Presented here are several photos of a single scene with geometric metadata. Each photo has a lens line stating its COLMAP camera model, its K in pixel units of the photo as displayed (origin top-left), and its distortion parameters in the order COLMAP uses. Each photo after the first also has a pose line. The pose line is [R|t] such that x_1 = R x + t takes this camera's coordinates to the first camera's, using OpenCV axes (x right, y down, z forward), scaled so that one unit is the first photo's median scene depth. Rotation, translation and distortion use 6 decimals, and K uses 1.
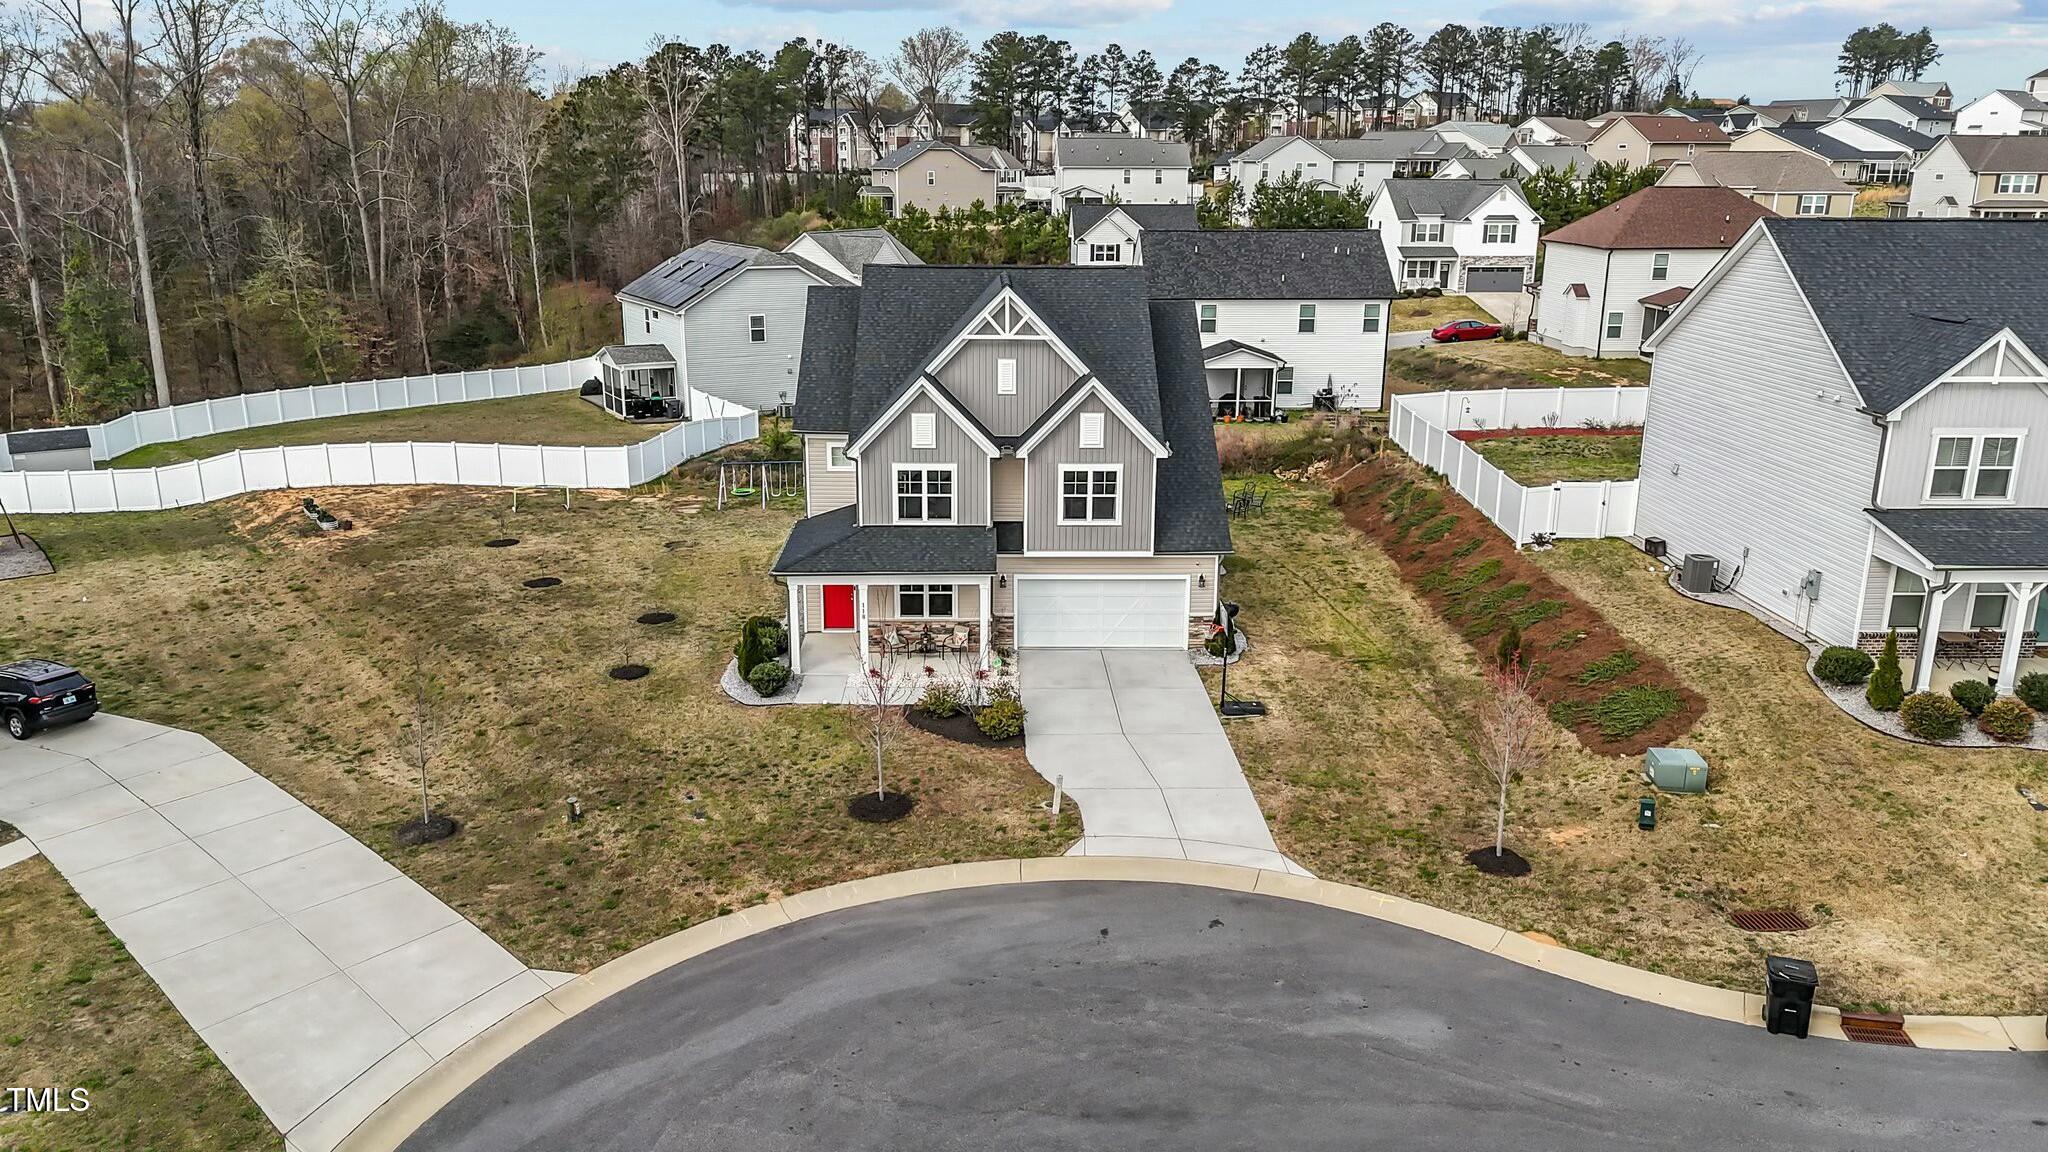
lens RADIAL K [[1498.3, 0, 1024.4], [0, 1498.3, 564.1], [0, 0, 1]] dist [0.070467, -0.073113]
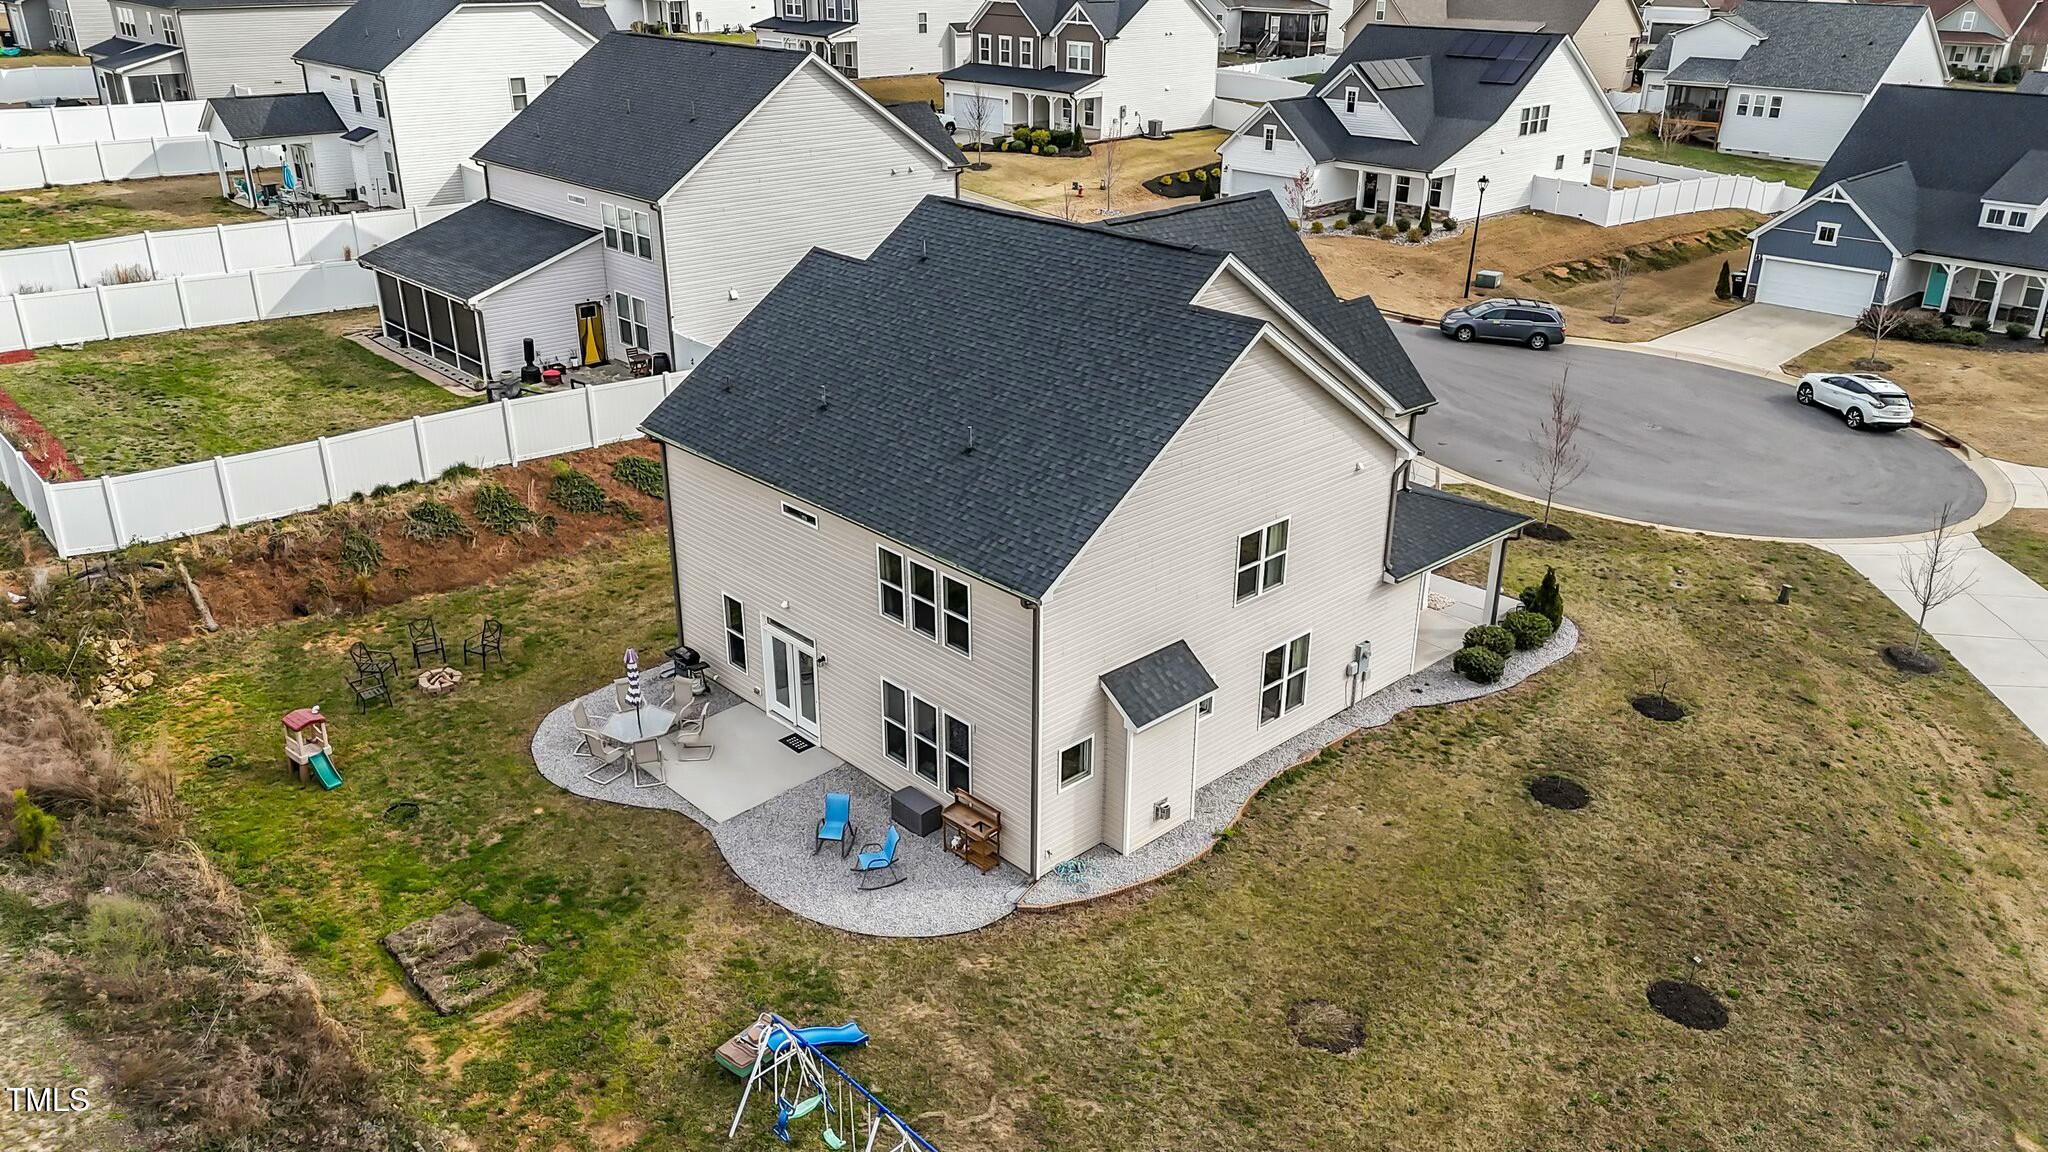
lens RADIAL K [[1498.3, 0, 1026.9], [0, 1498.3, 565.3], [0, 0, 1]] dist [0.070467, -0.073113]
pose [[-0.666318, -0.302370, 0.681611, -0.555403], [0.182666, 0.820053, 0.542352, -0.486053], [-0.722948, 0.485886, -0.491183, 1.572386]]
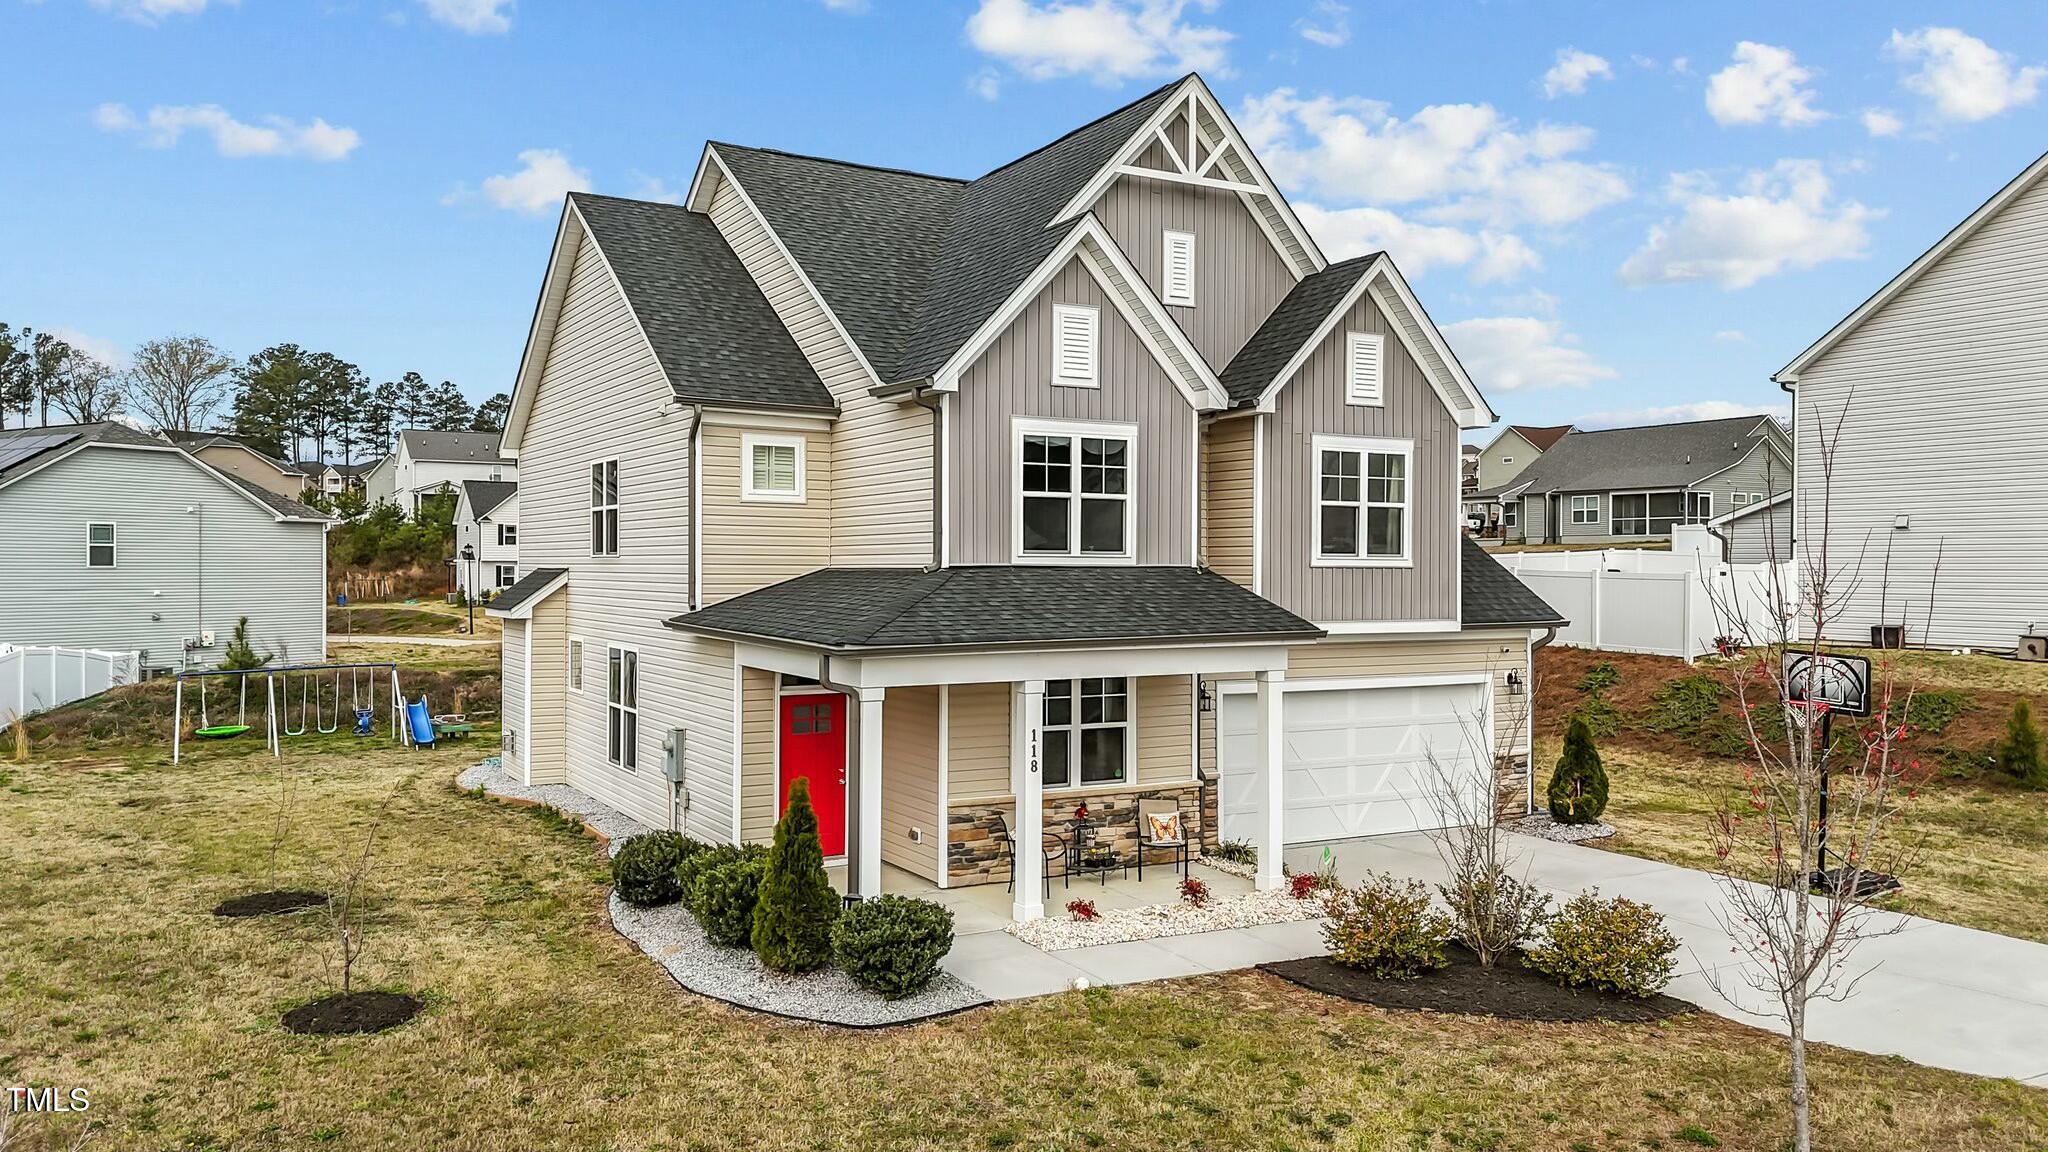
lens RADIAL K [[1498.3, 0, 1015.6], [0, 1498.3, 579.7], [0, 0, 1]] dist [0.070467, -0.073113]
pose [[0.882391, -0.009129, 0.470429, -0.281553], [0.125308, 0.968263, -0.216251, 0.068447], [-0.453524, 0.249766, 0.855531, 0.626438]]
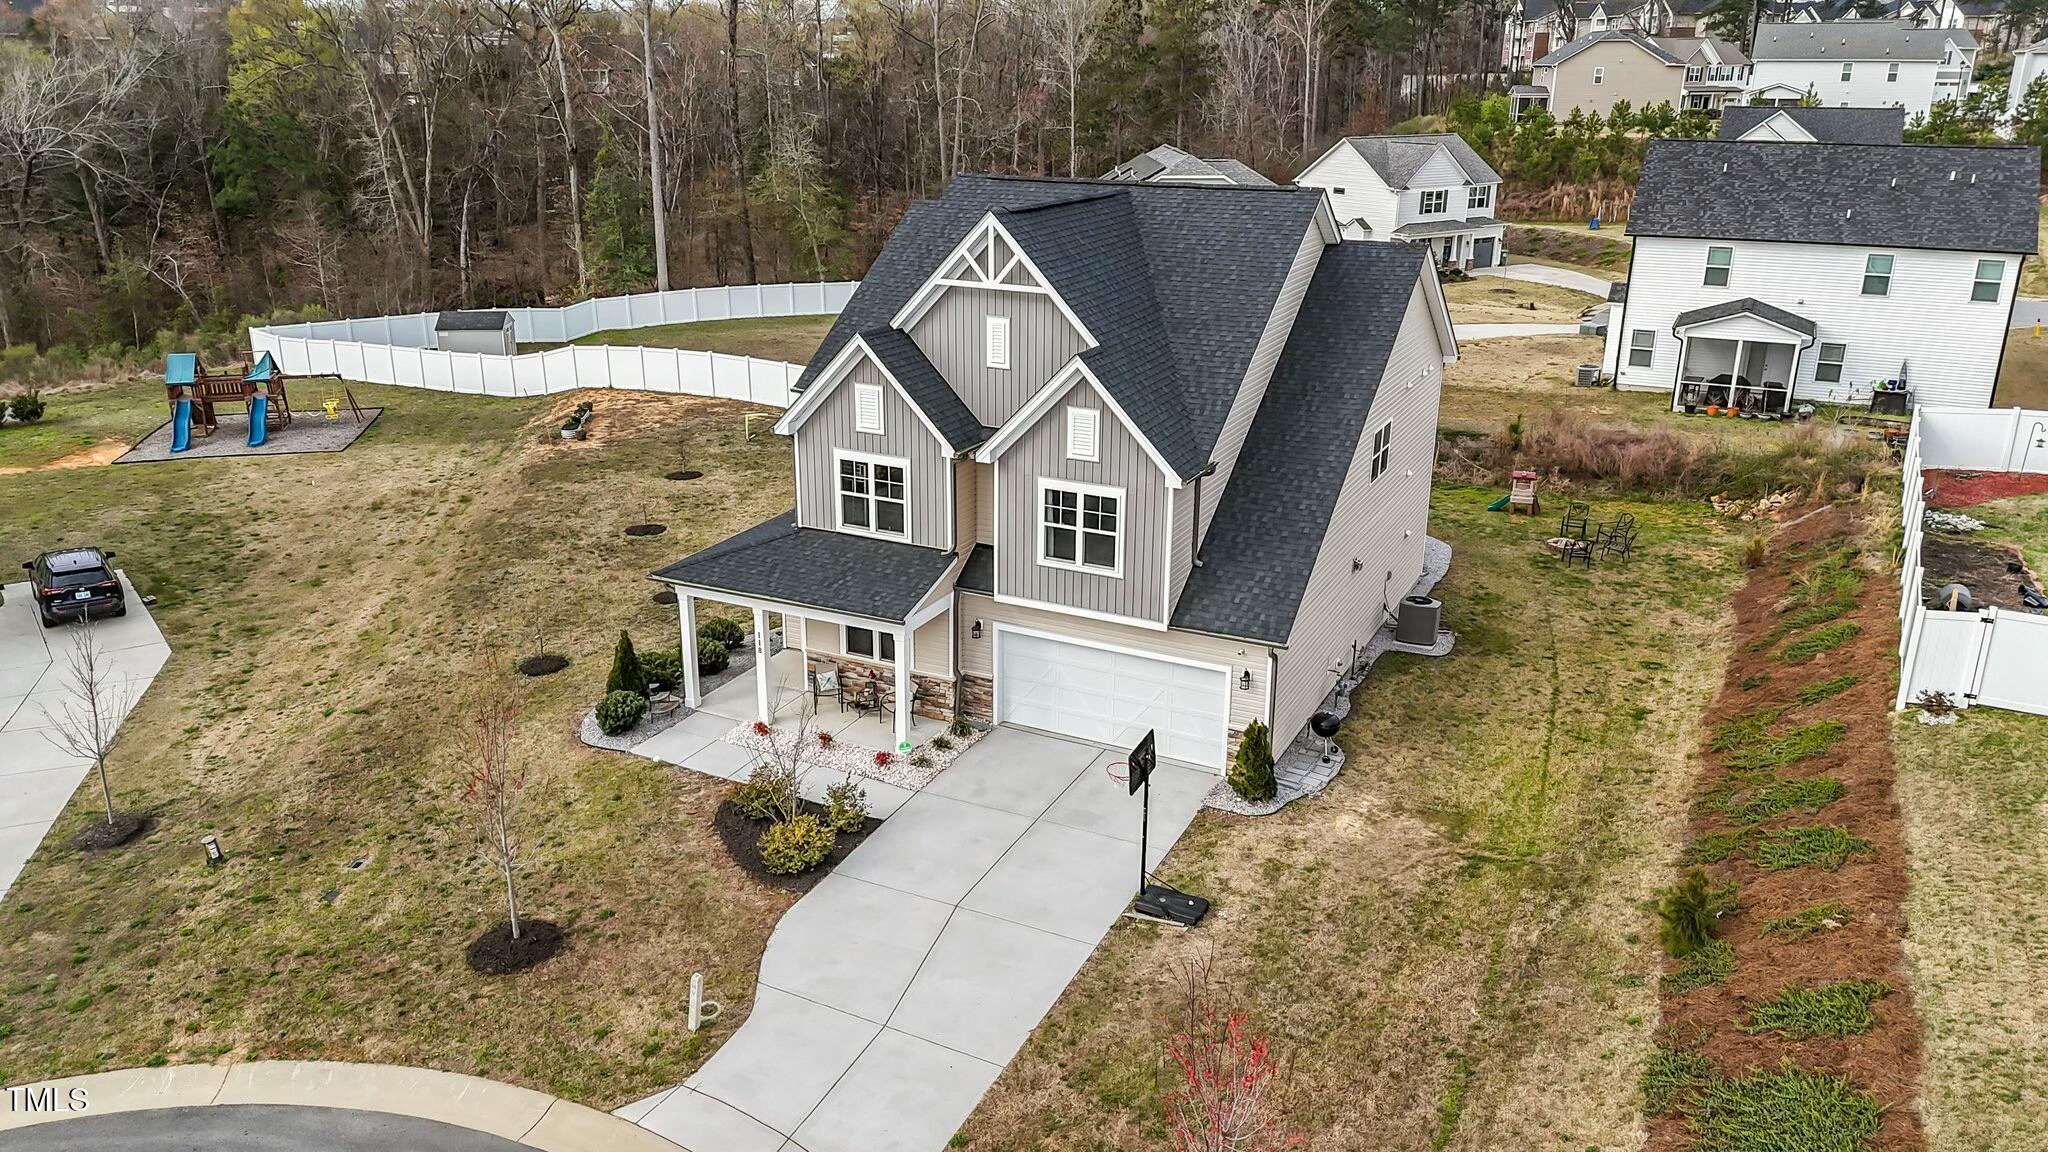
lens RADIAL K [[1498.3, 0, 1022.9], [0, 1498.3, 571.5], [0, 0, 1]] dist [0.070467, -0.073113]
pose [[0.882087, 0.150535, -0.446387, 0.320085], [-0.122636, 0.988276, 0.090941, -0.083537], [0.454843, -0.025475, 0.890207, 0.378022]]
